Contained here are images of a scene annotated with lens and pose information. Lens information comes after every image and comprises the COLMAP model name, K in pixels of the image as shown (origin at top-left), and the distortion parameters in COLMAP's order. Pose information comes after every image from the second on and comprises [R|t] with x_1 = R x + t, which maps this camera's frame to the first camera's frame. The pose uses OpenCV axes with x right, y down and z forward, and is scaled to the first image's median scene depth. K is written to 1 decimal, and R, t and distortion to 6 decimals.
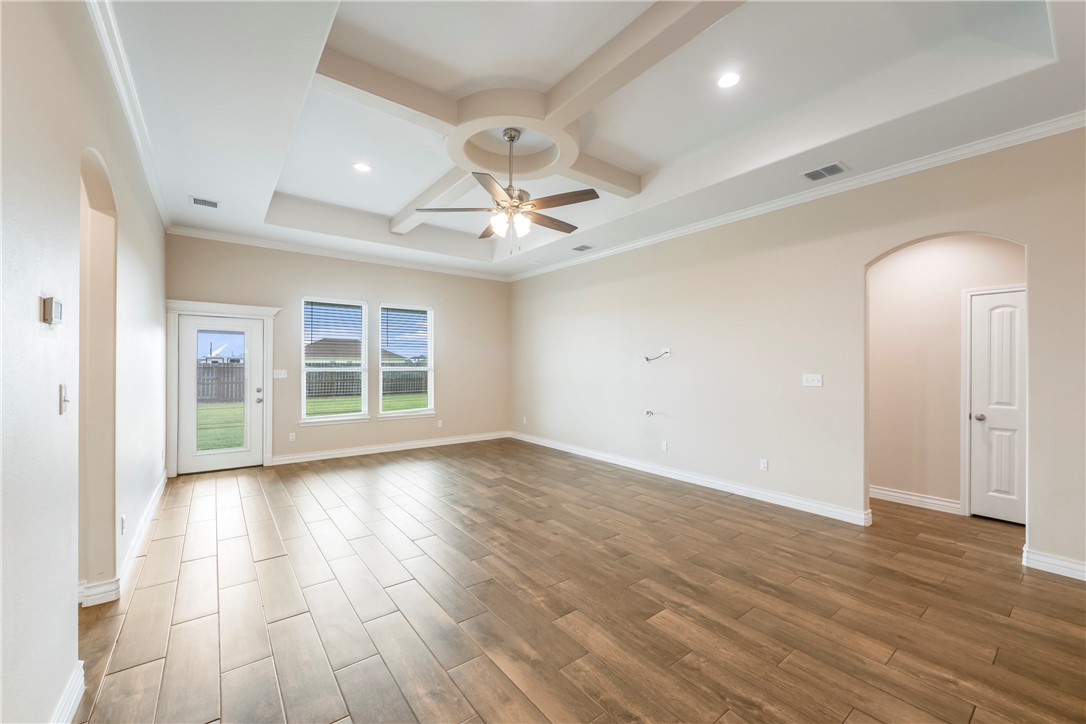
lens RADIAL K [[428.8, 0, 548.5], [0, 428.8, 355.6], [0, 0, 1]] dist [0.001587, -0.000052]
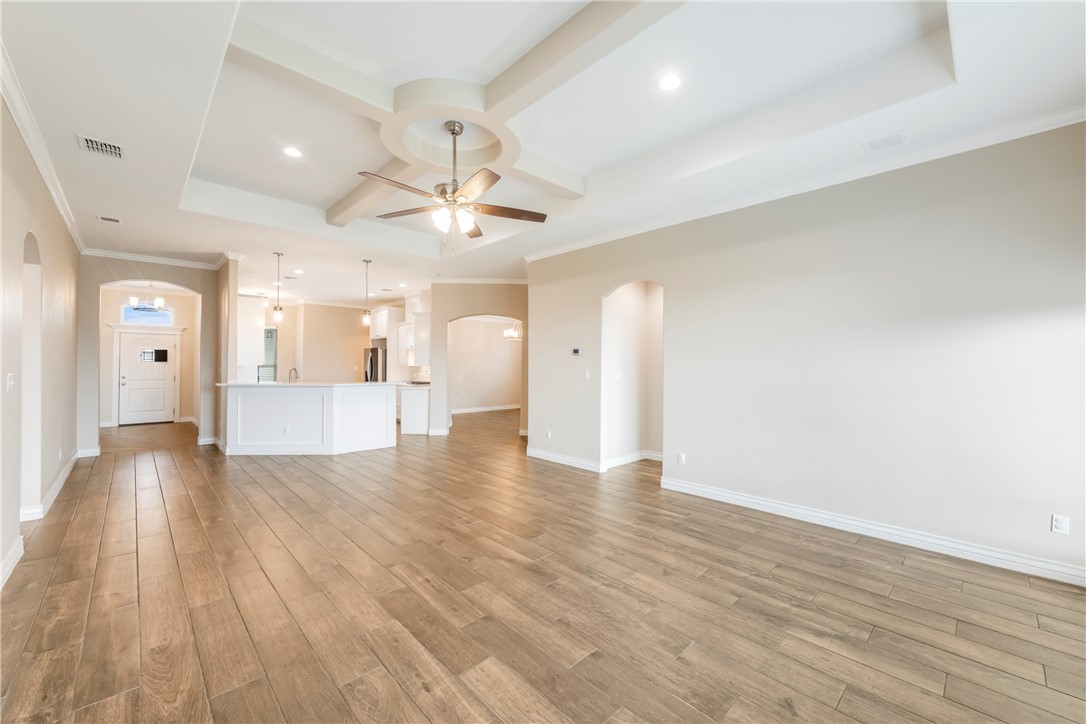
lens RADIAL K [[428.8, 0, 538.9], [0, 428.8, 362.6], [0, 0, 1]] dist [0.001587, -0.000052]
pose [[-0.996255, -0.014219, -0.085288, -0.147967], [-0.011682, 0.999477, -0.030167, 0.032546], [0.085672, -0.029058, -0.995900, 1.482969]]
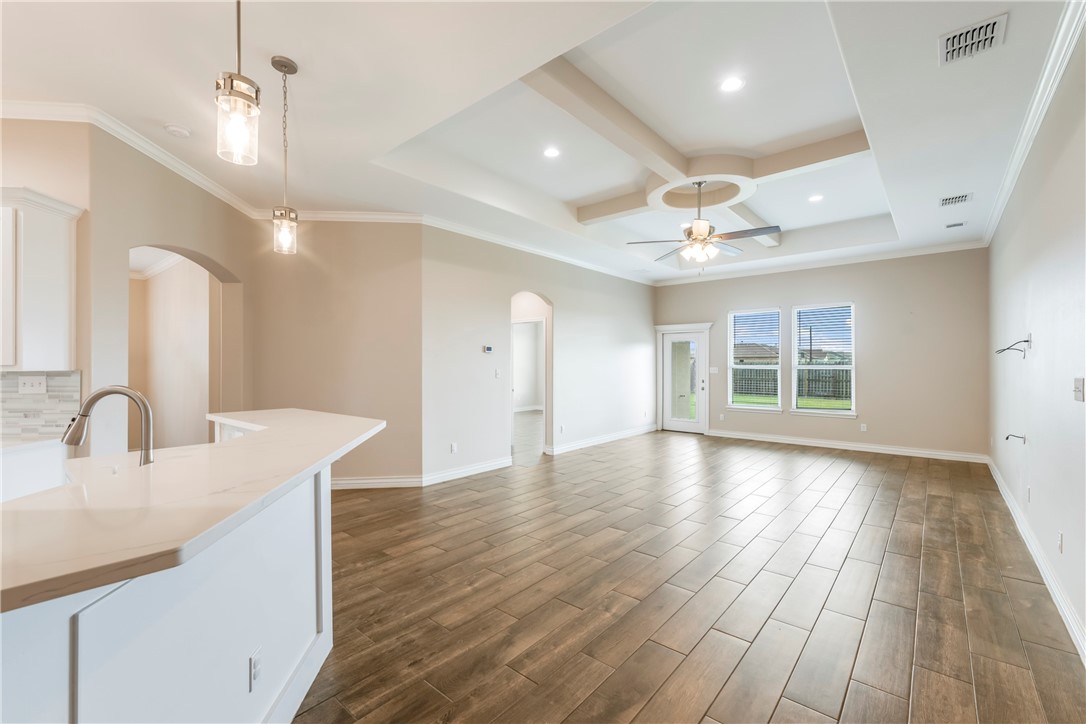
lens RADIAL K [[457.5, 0, 545.4], [0, 457.5, 361.1], [0, 0, 1]] dist [-0.002250, 0.000087]
pose [[0.196744, -0.009570, -0.980408, 0.862492], [0.024349, 0.999692, -0.004872, 0.008082], [0.980153, -0.022914, 0.196916, 0.218641]]
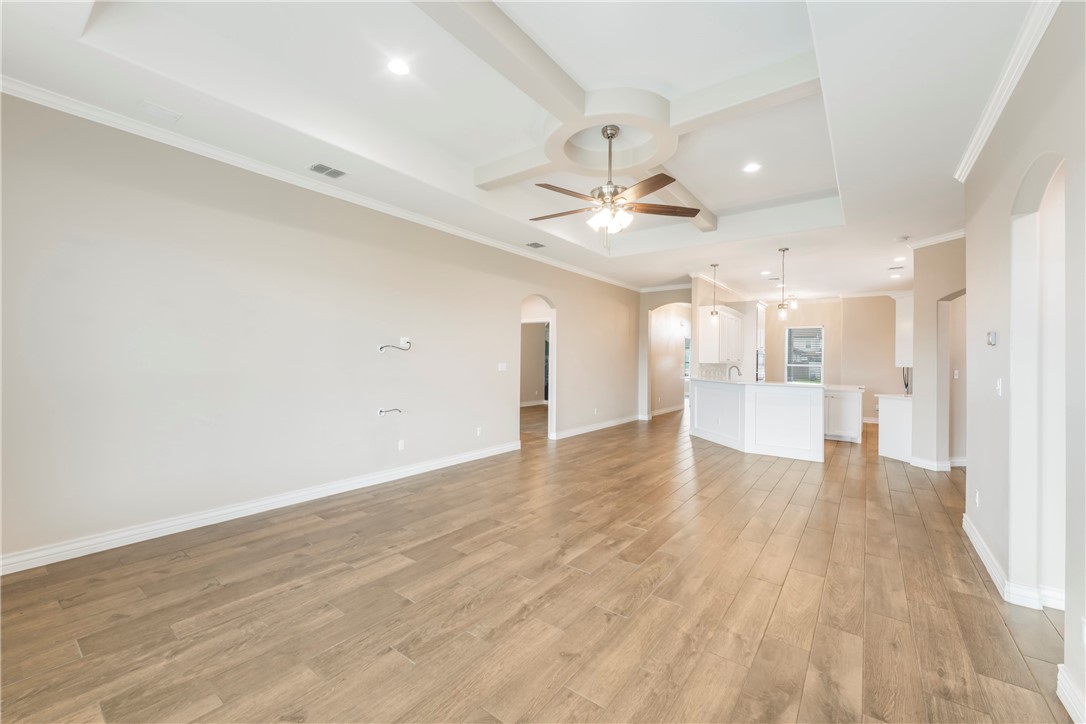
lens RADIAL K [[428.8, 0, 550.6], [0, 428.8, 358.6], [0, 0, 1]] dist [0.001587, -0.000052]
pose [[-0.262864, -0.013336, 0.964741, -0.760971], [-0.040706, 0.999167, 0.002721, 0.014864], [-0.963974, -0.038556, -0.263188, 1.044256]]
